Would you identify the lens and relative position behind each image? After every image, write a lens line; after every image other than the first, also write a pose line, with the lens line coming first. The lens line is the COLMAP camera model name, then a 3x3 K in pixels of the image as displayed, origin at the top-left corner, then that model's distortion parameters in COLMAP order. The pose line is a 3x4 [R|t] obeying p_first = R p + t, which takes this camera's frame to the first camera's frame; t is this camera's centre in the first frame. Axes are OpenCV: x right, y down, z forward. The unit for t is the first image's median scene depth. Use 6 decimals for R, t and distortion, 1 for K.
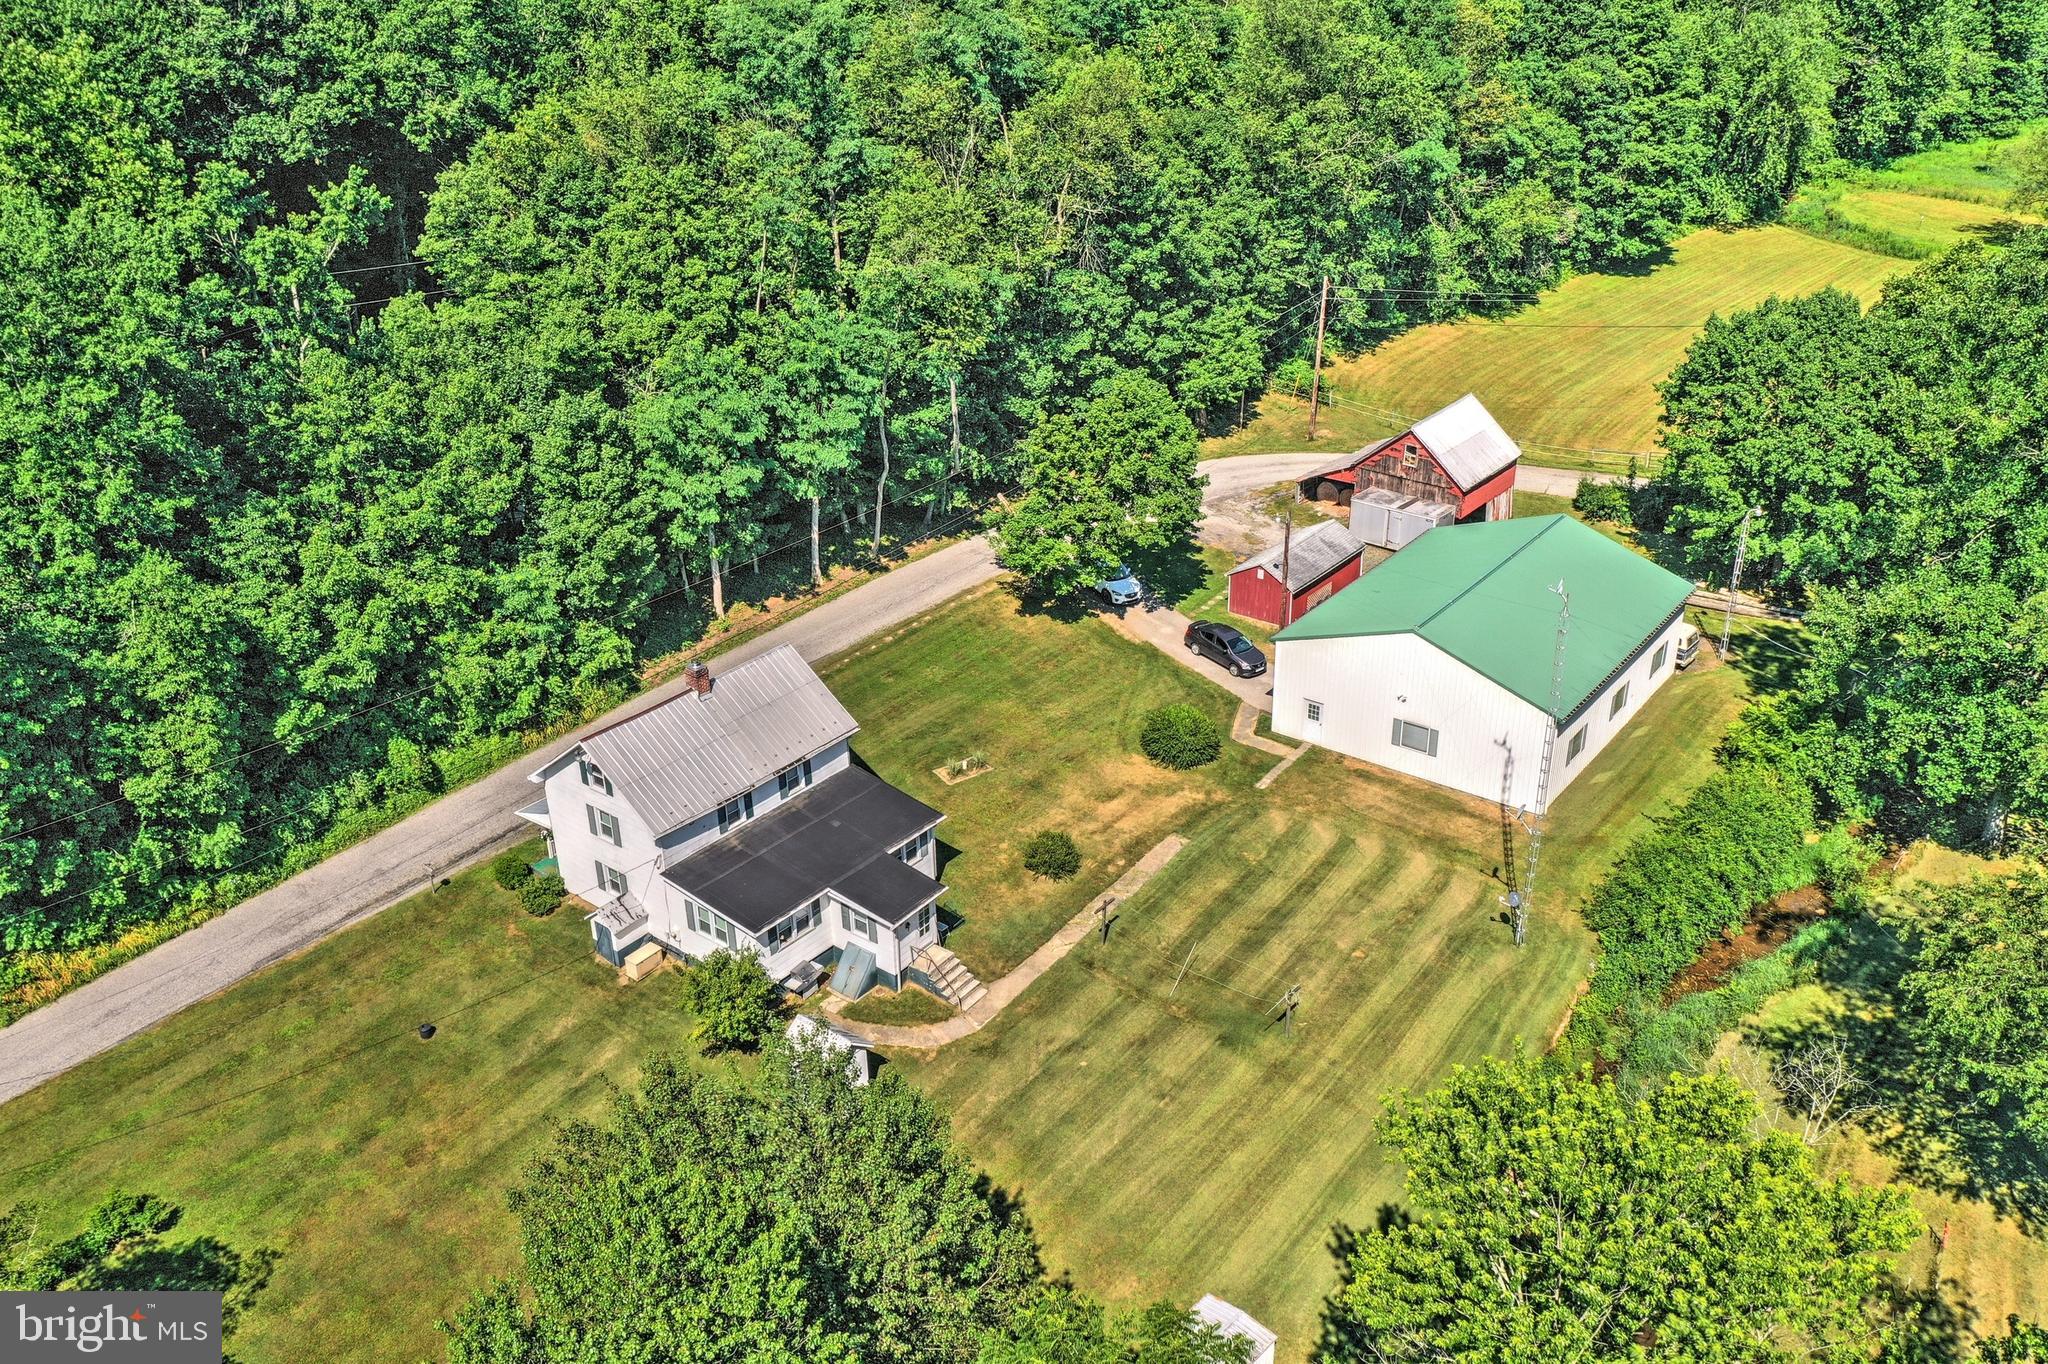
lens RADIAL K [[1628.8, 0, 1020.9], [0, 1628.8, 699.3], [0, 0, 1]] dist [0.017752, -0.015908]
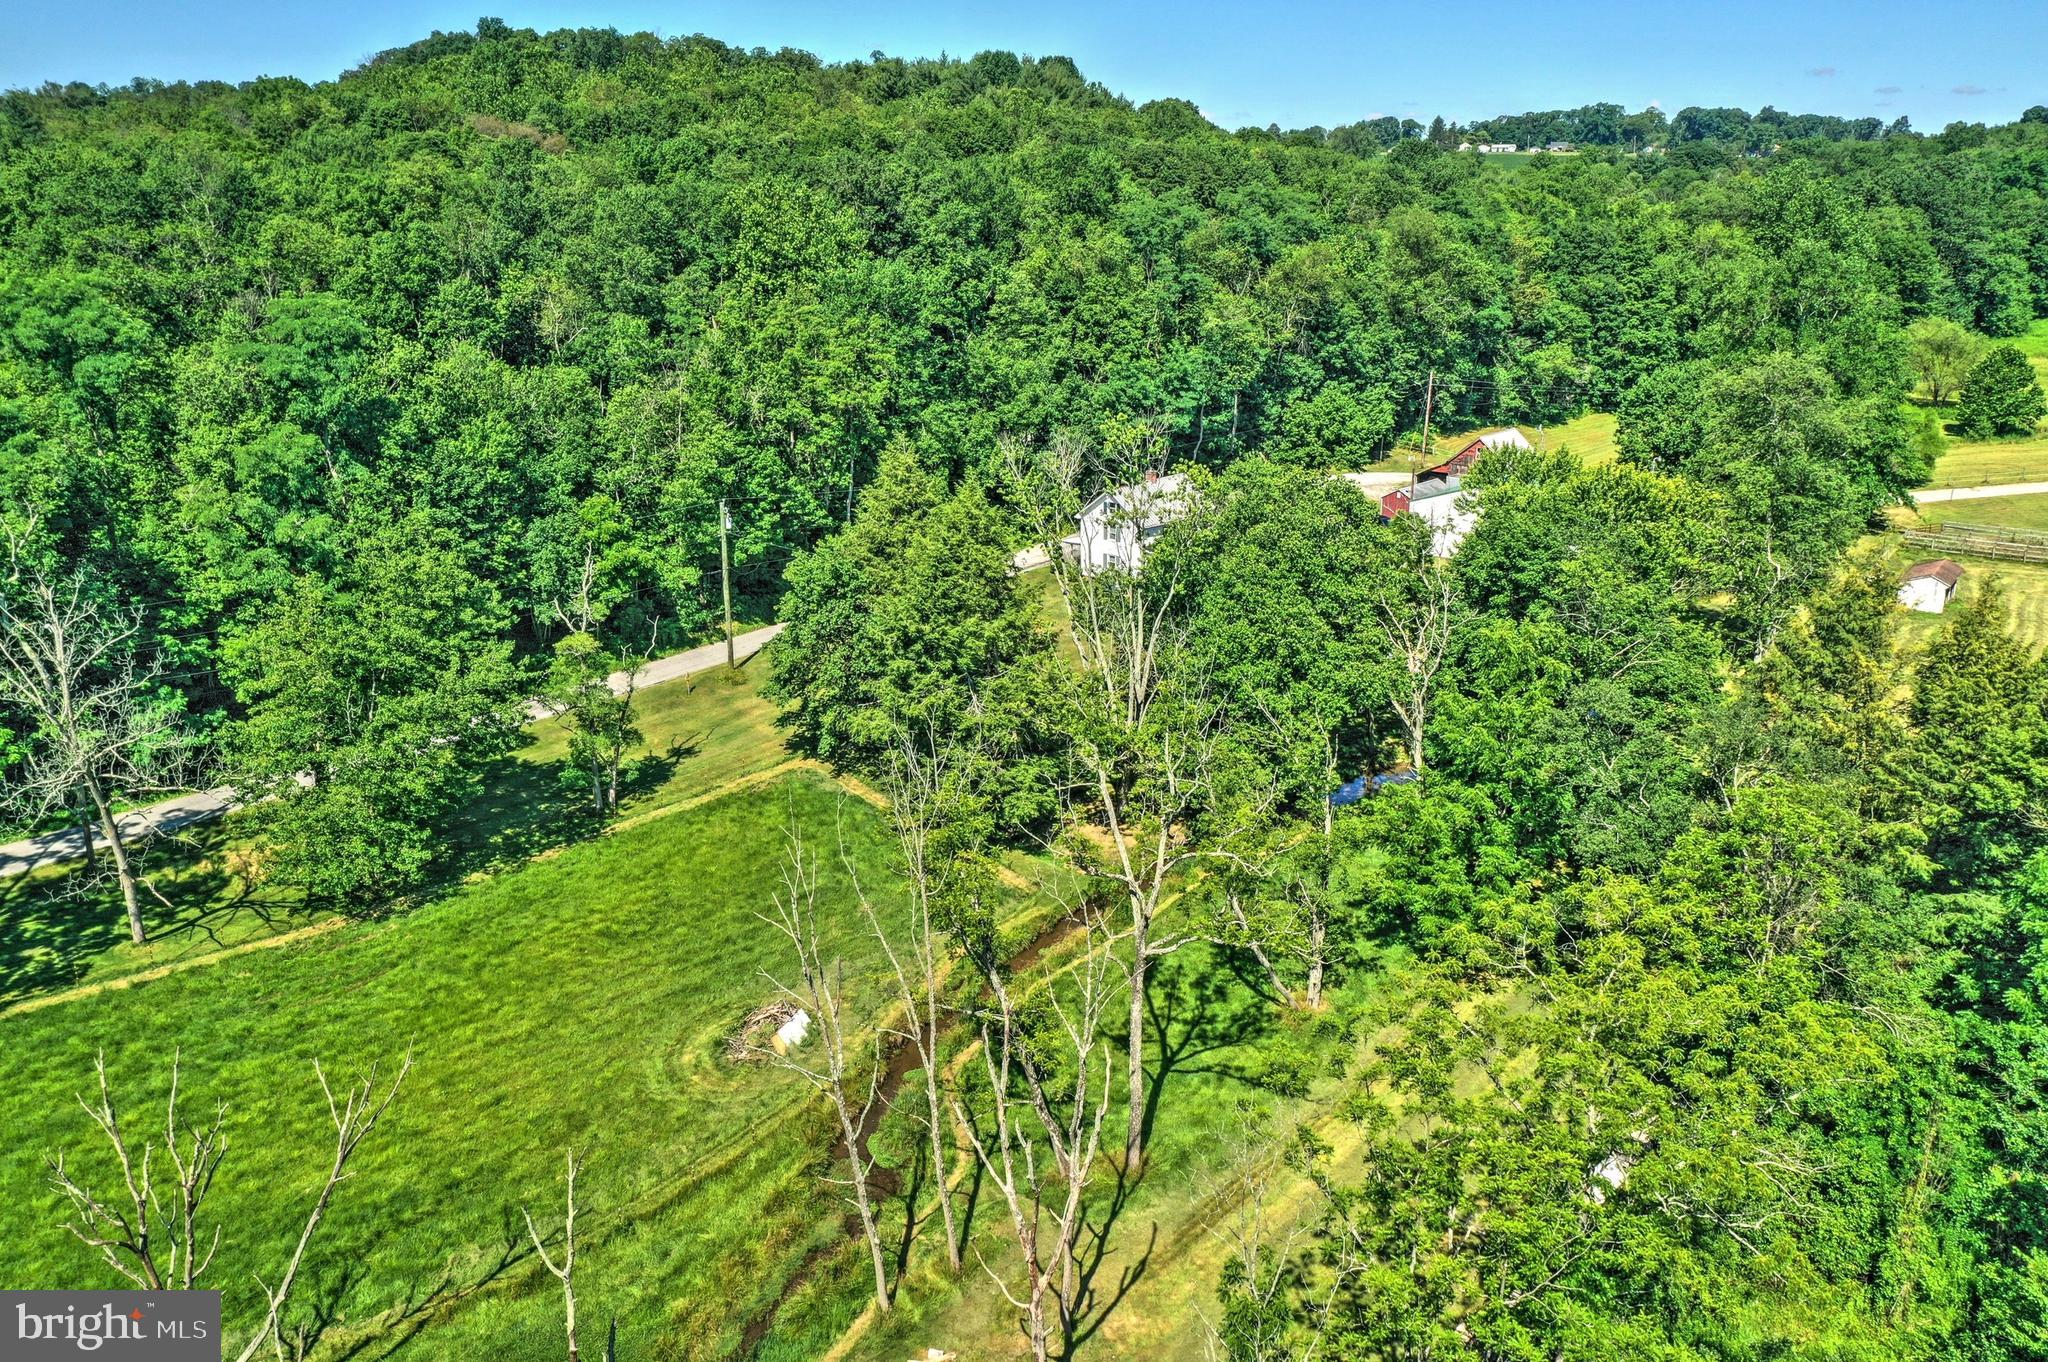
lens RADIAL K [[1628.8, 0, 1023.2], [0, 1628.8, 696.9], [0, 0, 1]] dist [0.017752, -0.015908]
pose [[0.998101, 0.035824, -0.050107, -0.150159], [-0.043606, 0.985494, -0.164010, 0.389909], [0.043505, 0.165884, 0.985185, -0.682669]]
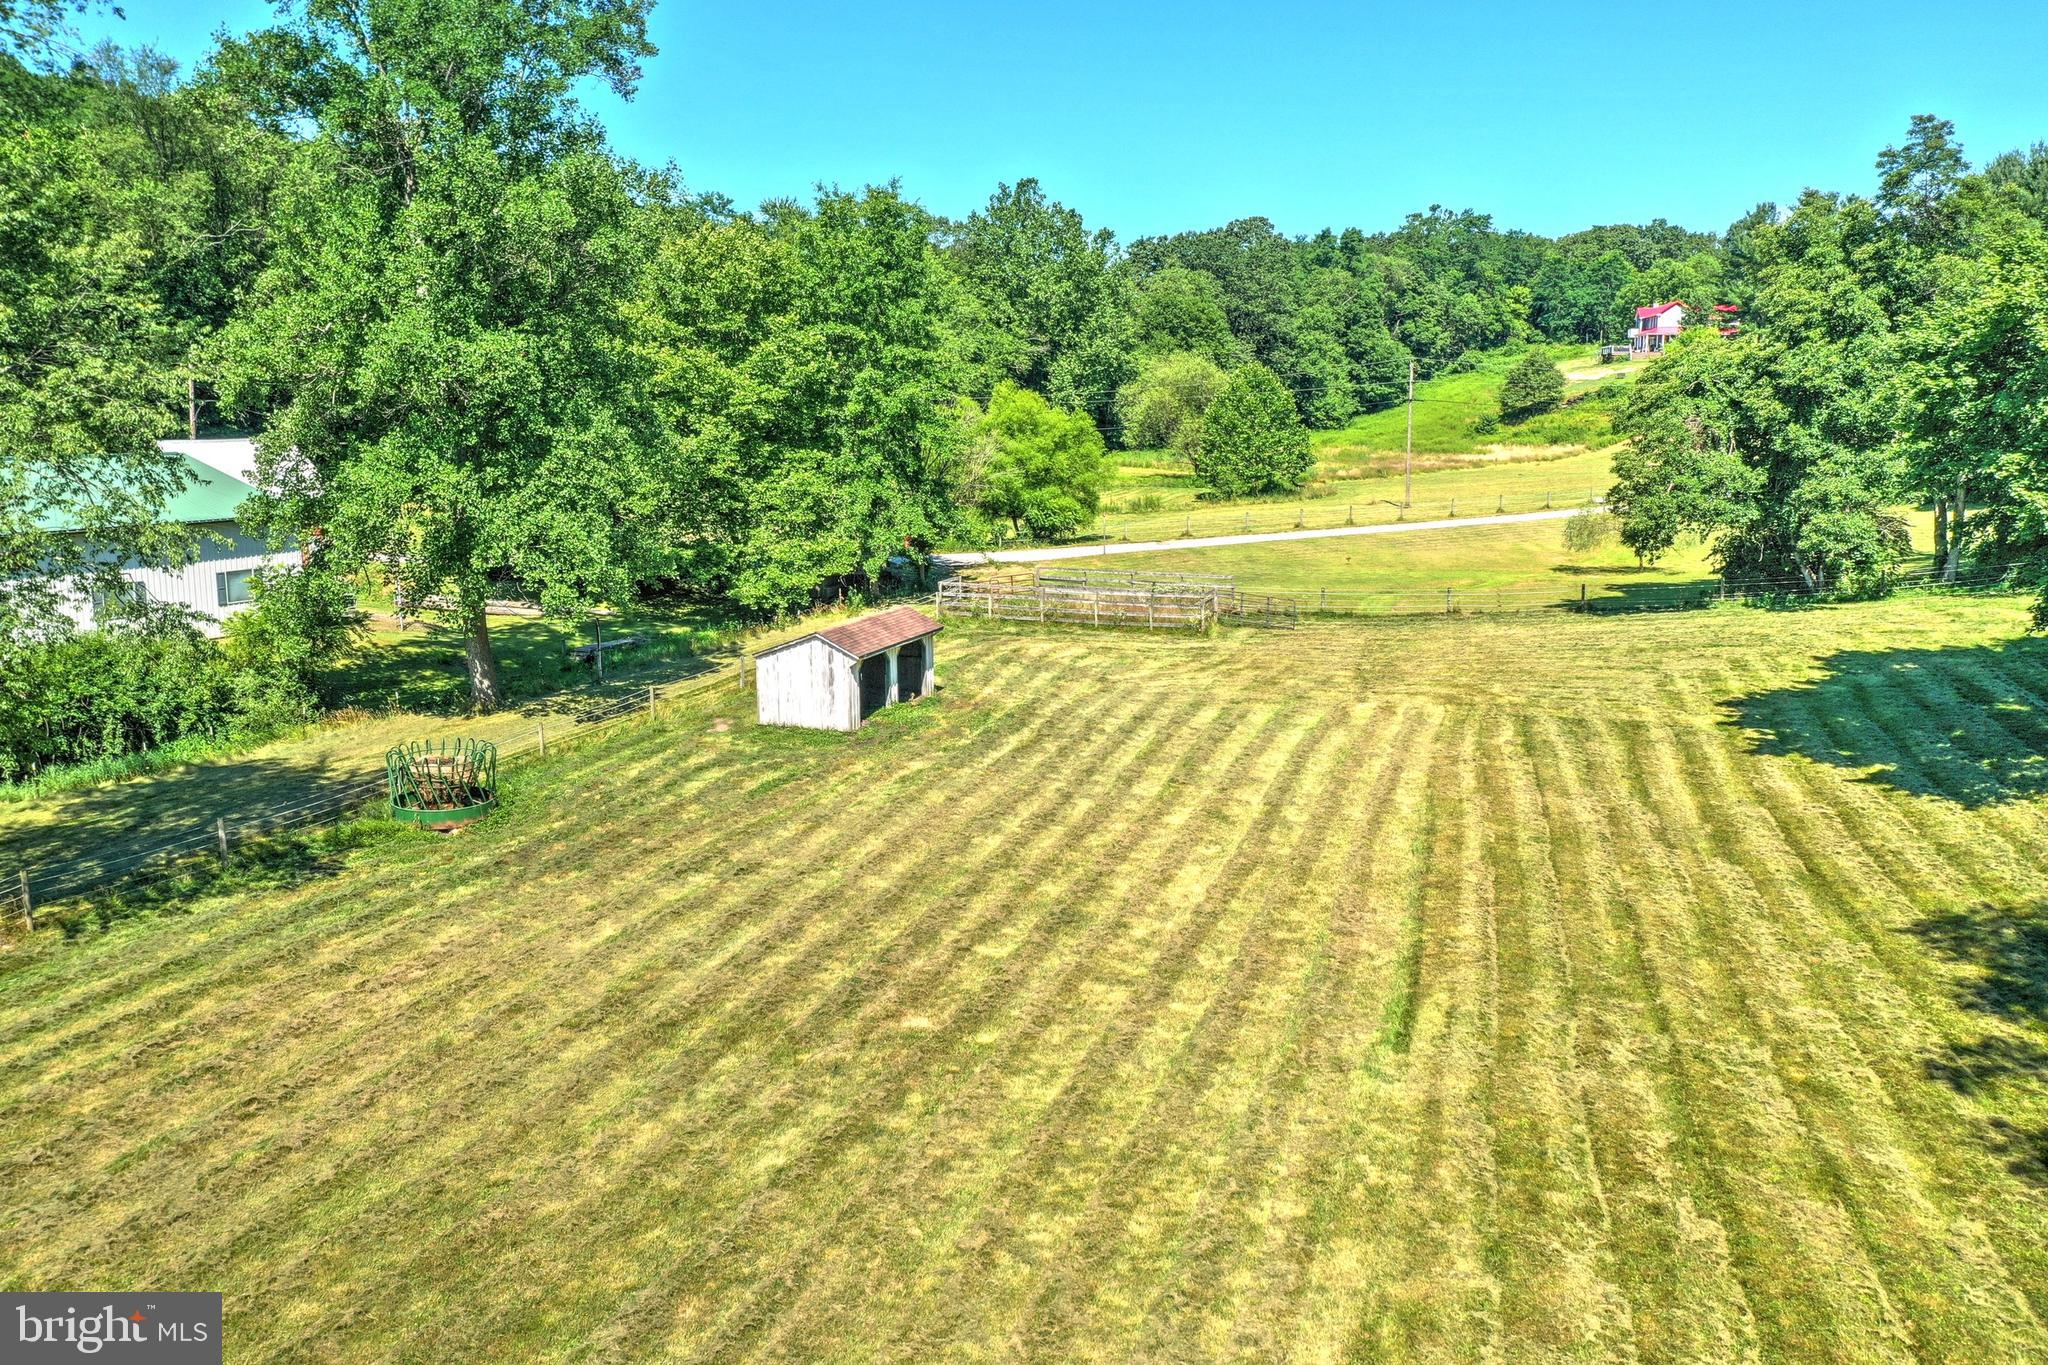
lens RADIAL K [[1628.8, 0, 1027.7], [0, 1628.8, 674.2], [0, 0, 1]] dist [0.017752, -0.015908]
pose [[0.974268, -0.014692, 0.224912, 0.435647], [0.082887, 0.951303, -0.296905, 0.216720], [-0.209597, 0.307908, 0.928042, 0.119158]]
